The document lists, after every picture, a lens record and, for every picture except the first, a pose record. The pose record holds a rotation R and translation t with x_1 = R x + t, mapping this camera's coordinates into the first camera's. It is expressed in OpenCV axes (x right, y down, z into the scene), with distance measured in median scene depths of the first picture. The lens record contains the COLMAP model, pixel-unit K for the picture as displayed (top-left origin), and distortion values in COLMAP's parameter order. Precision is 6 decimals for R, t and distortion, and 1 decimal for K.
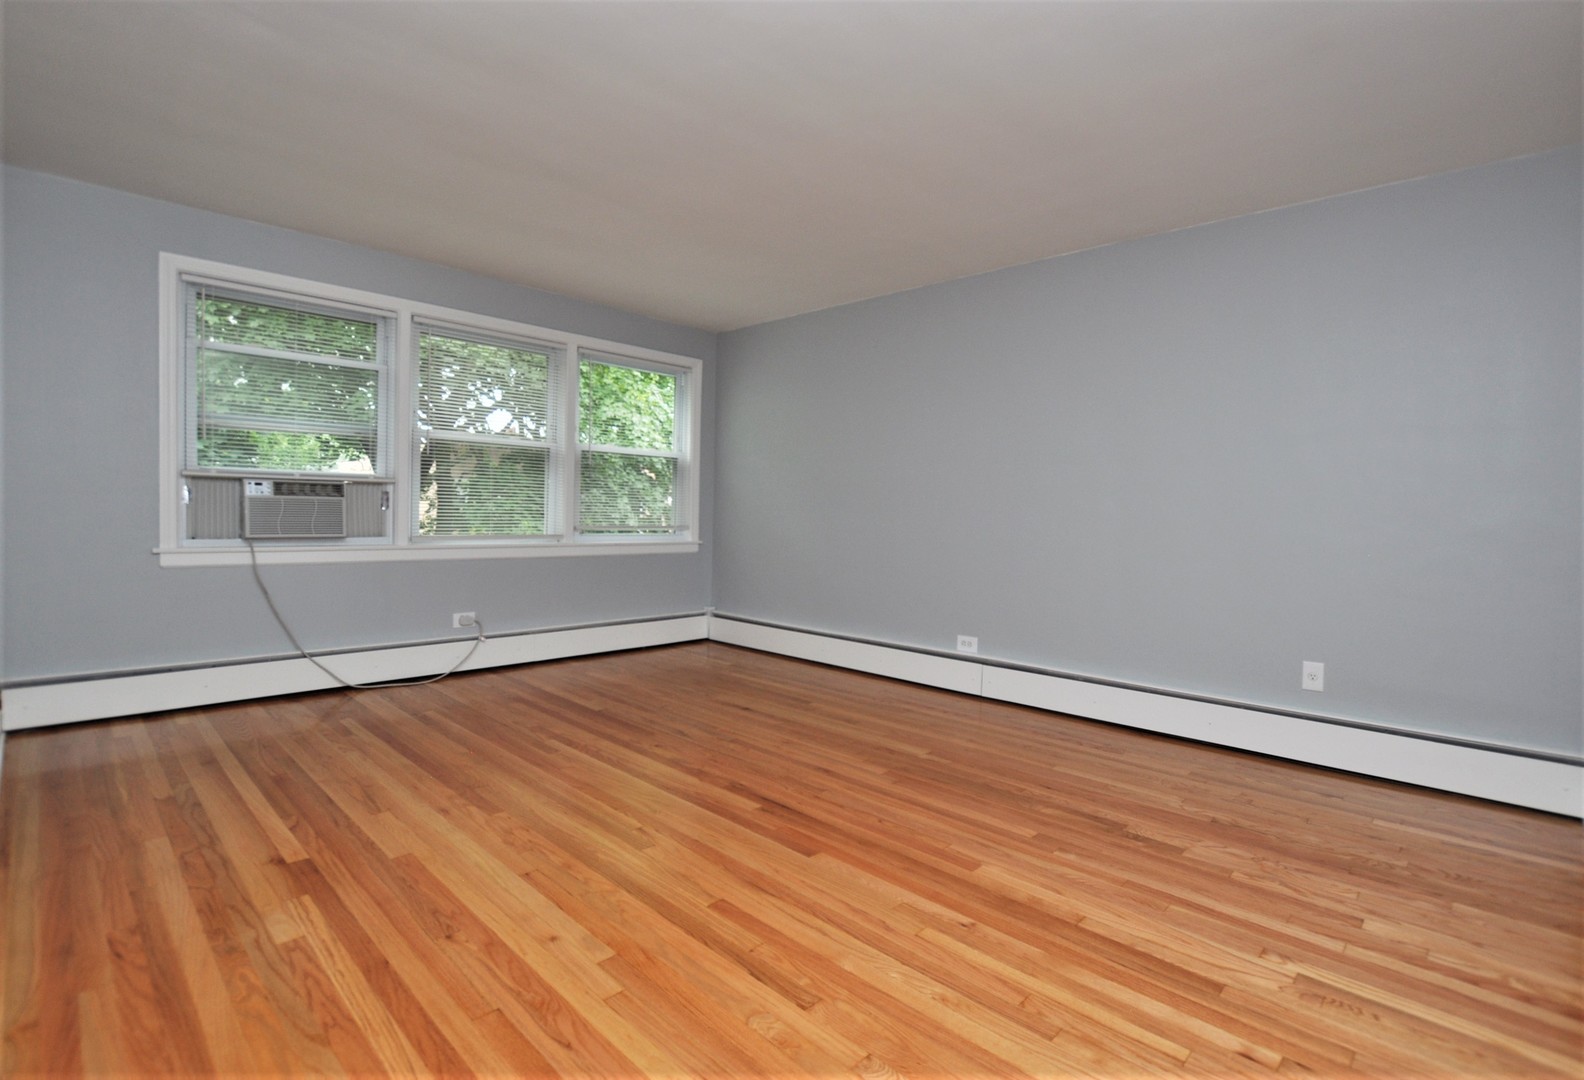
lens RADIAL K [[757.8, 0, 792.0], [0, 757.8, 540.0], [0, 0, 1]] dist [-0.000115, -0.000014]
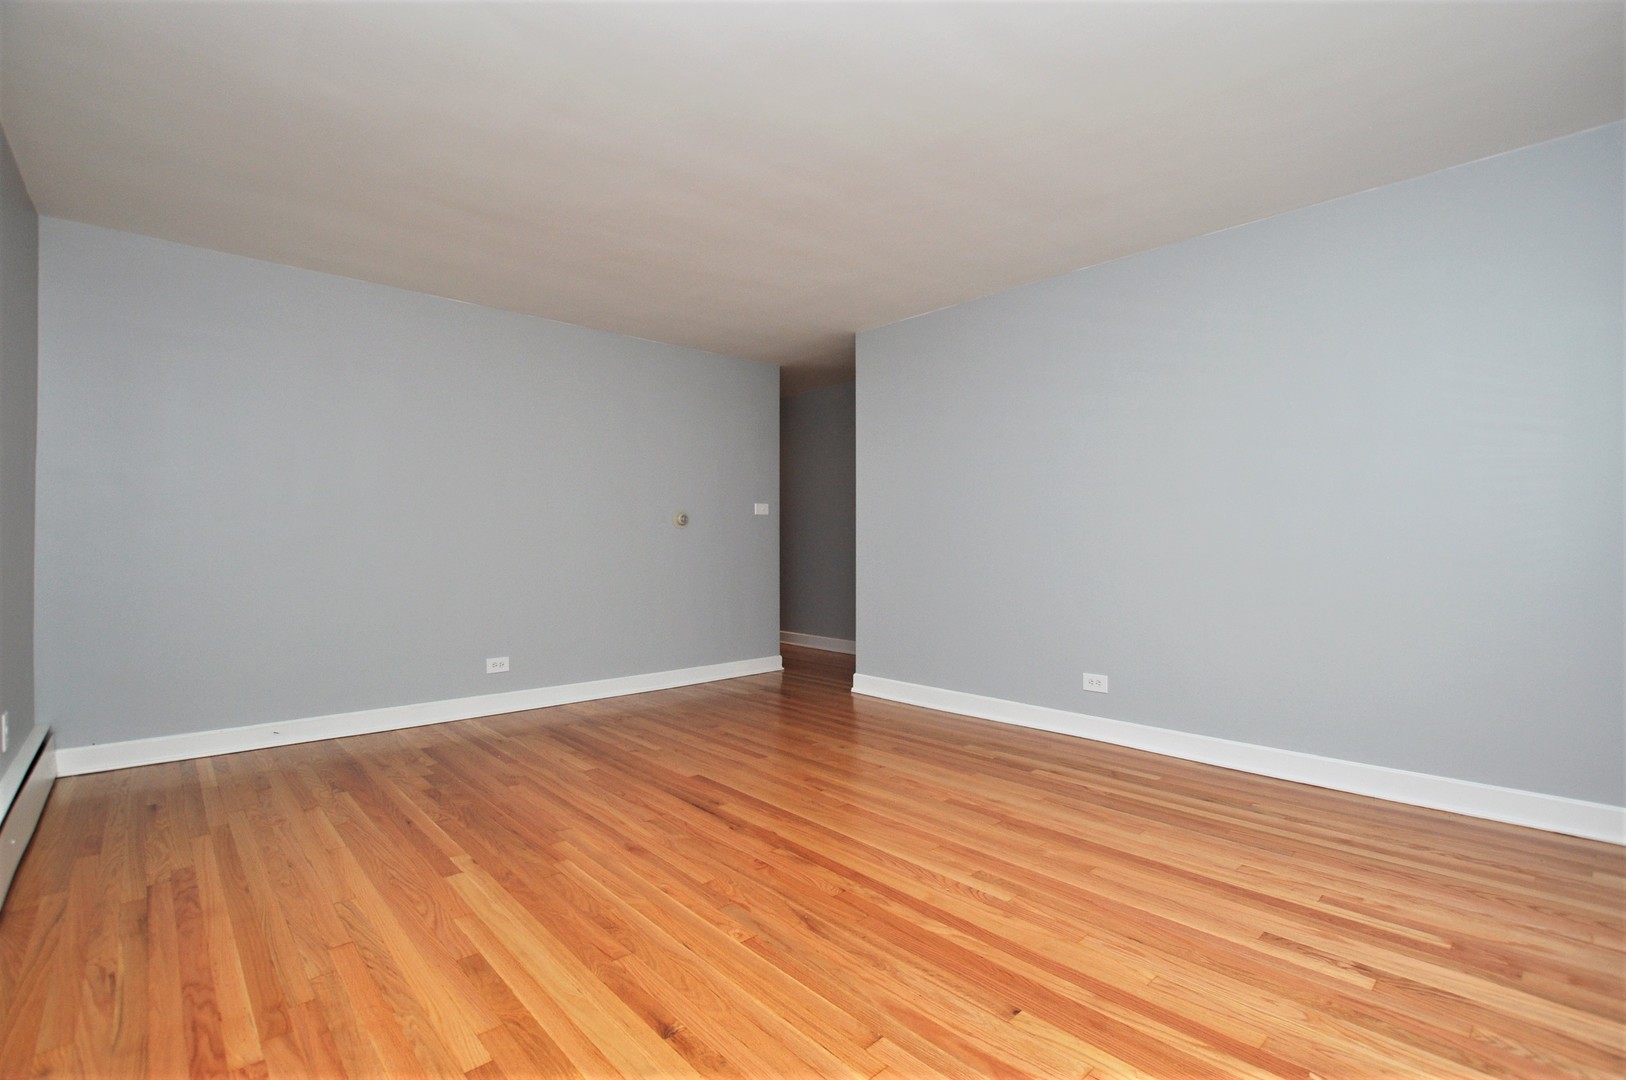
lens RADIAL K [[758.3, 0, 813.0], [0, 758.3, 540.0], [0, 0, 1]] dist [-0.001824, -0.010205]
pose [[-0.998083, -0.020119, 0.058532, -0.242930], [-0.017861, 0.999086, 0.038832, -0.080751], [-0.059260, 0.037712, -0.997530, 2.155081]]
